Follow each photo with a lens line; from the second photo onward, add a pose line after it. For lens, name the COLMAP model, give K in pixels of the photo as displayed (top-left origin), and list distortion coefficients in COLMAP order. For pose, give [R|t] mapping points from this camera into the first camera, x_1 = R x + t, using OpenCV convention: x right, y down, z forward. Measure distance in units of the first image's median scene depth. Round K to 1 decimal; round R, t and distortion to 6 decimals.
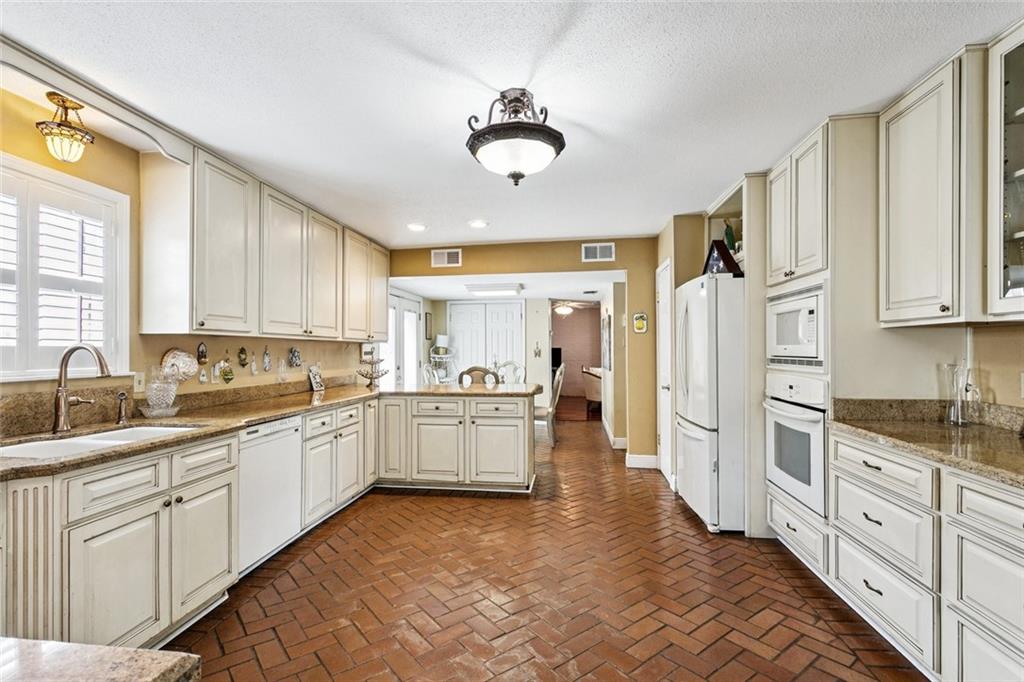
lens RADIAL K [[499.2, 0, 522.5], [0, 499.2, 346.0], [0, 0, 1]] dist [0.005029, 0.004405]
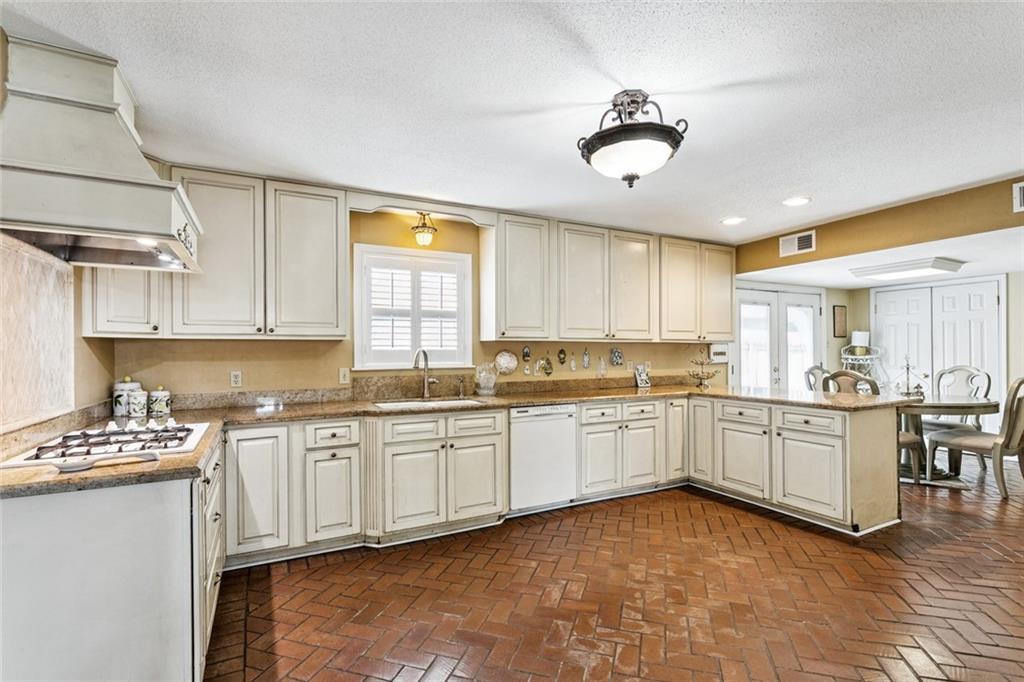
lens RADIAL K [[499.2, 0, 506.4], [0, 499.2, 350.2], [0, 0, 1]] dist [0.005029, 0.004405]
pose [[0.562825, 0.000180, -0.826576, 0.380480], [0.009622, 0.999931, 0.006769, -0.003884], [0.826520, -0.011763, 0.562784, 0.131711]]
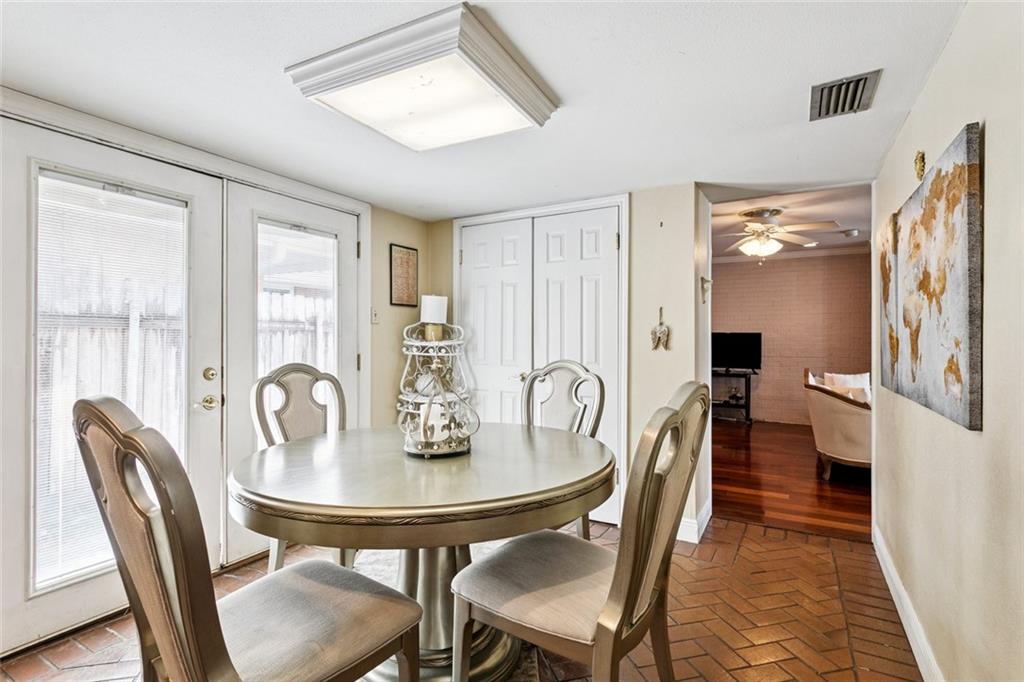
lens RADIAL K [[499.2, 0, 514.0], [0, 499.2, 335.2], [0, 0, 1]] dist [0.005029, 0.004405]
pose [[0.914677, 0.004806, -0.404157, 0.160115], [-0.005087, 0.999987, 0.000378, 0.025081], [0.404154, 0.001710, 0.914690, 1.267750]]
